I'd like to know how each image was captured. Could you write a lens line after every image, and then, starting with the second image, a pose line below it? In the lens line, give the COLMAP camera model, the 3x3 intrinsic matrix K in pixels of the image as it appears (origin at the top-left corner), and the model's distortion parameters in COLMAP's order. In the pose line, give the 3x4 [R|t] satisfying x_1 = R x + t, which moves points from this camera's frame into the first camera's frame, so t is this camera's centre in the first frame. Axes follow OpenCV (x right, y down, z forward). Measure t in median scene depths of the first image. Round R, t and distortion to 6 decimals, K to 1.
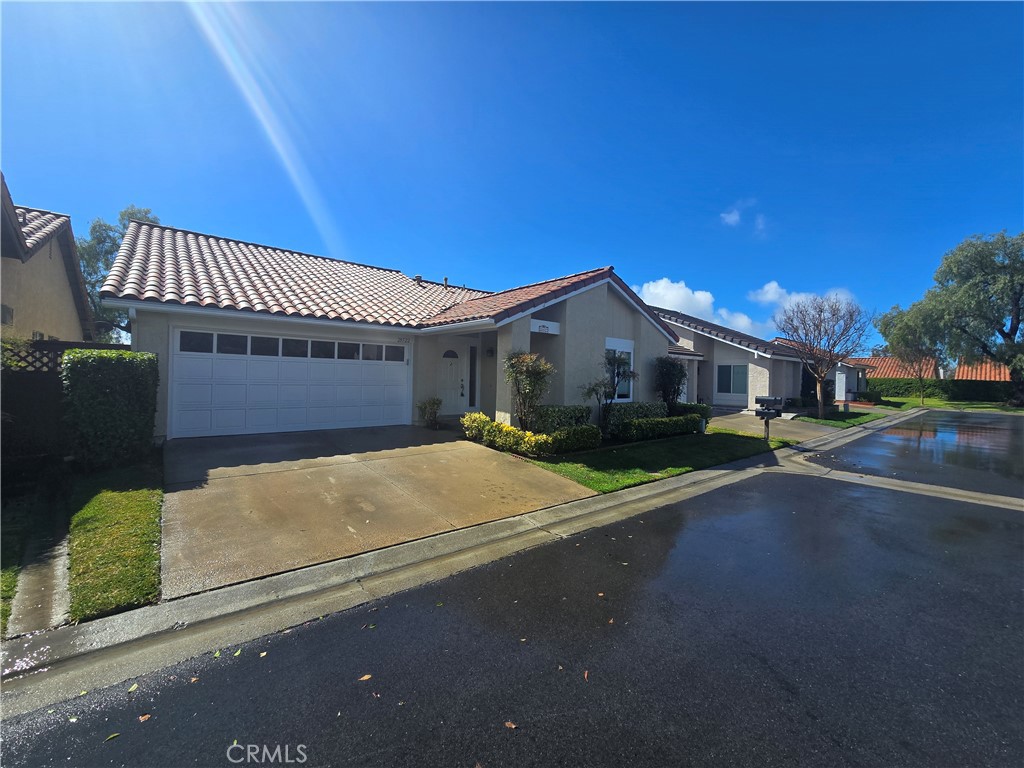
lens RADIAL K [[420.5, 0, 513.6], [0, 420.5, 377.2], [0, 0, 1]] dist [-0.001649, -0.000246]
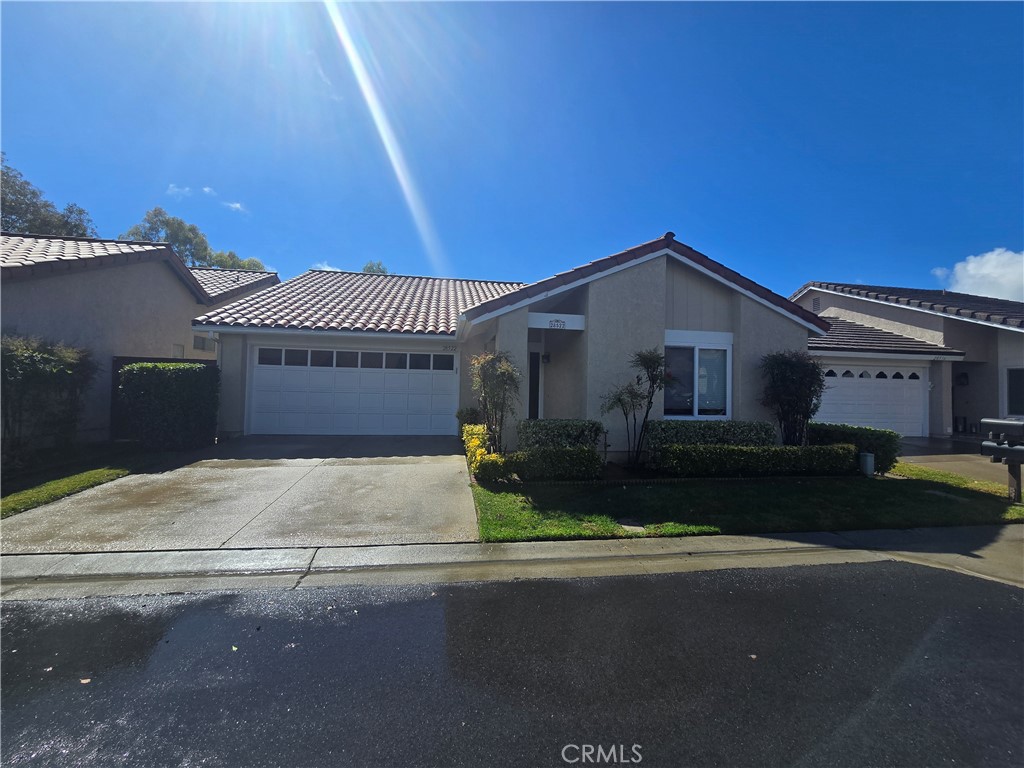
lens RADIAL K [[420.5, 0, 513.6], [0, 420.5, 377.2], [0, 0, 1]] dist [-0.001649, -0.000246]
pose [[0.857661, -0.016558, -0.513948, 0.379221], [-0.003237, 0.999288, -0.037595, 0.016213], [0.514205, 0.033907, 0.856997, 0.248065]]
